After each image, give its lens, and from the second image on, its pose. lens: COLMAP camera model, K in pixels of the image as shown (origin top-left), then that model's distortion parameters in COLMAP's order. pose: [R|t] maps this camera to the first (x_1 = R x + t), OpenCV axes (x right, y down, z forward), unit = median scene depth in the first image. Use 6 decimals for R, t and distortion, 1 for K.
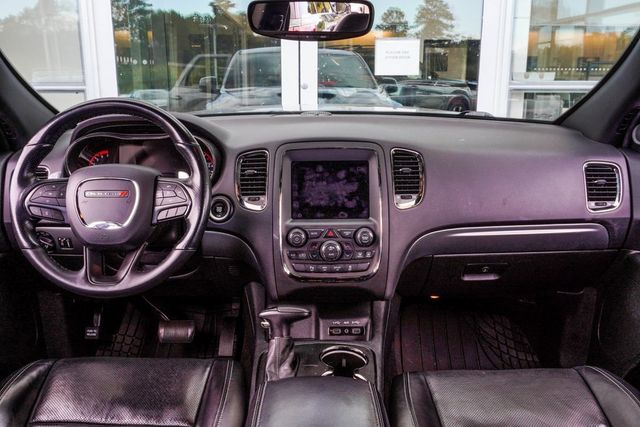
lens RADIAL K [[582.4, 0, 320.0], [0, 582.4, 213.5], [0, 0, 1]] dist [-0.002893, -0.007888]
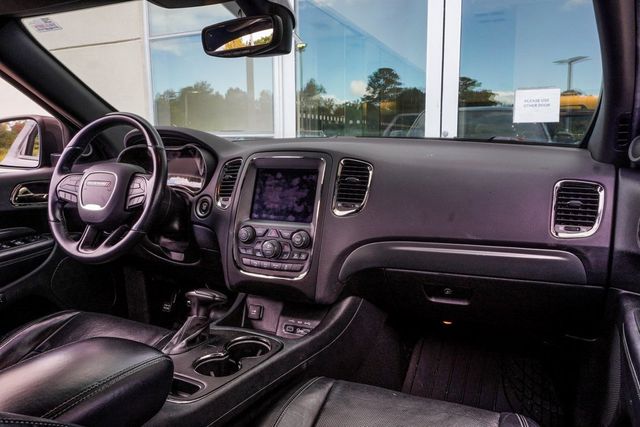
lens RADIAL K [[484.0, 0, 320.0], [0, 484.0, 213.5], [0, 0, 1]] dist [-0.006389, -0.003634]
pose [[0.903164, 0.063923, -0.424511, 0.463294], [-0.098816, 0.993255, -0.060670, 0.042200], [0.417769, 0.096744, 0.903388, 0.211493]]
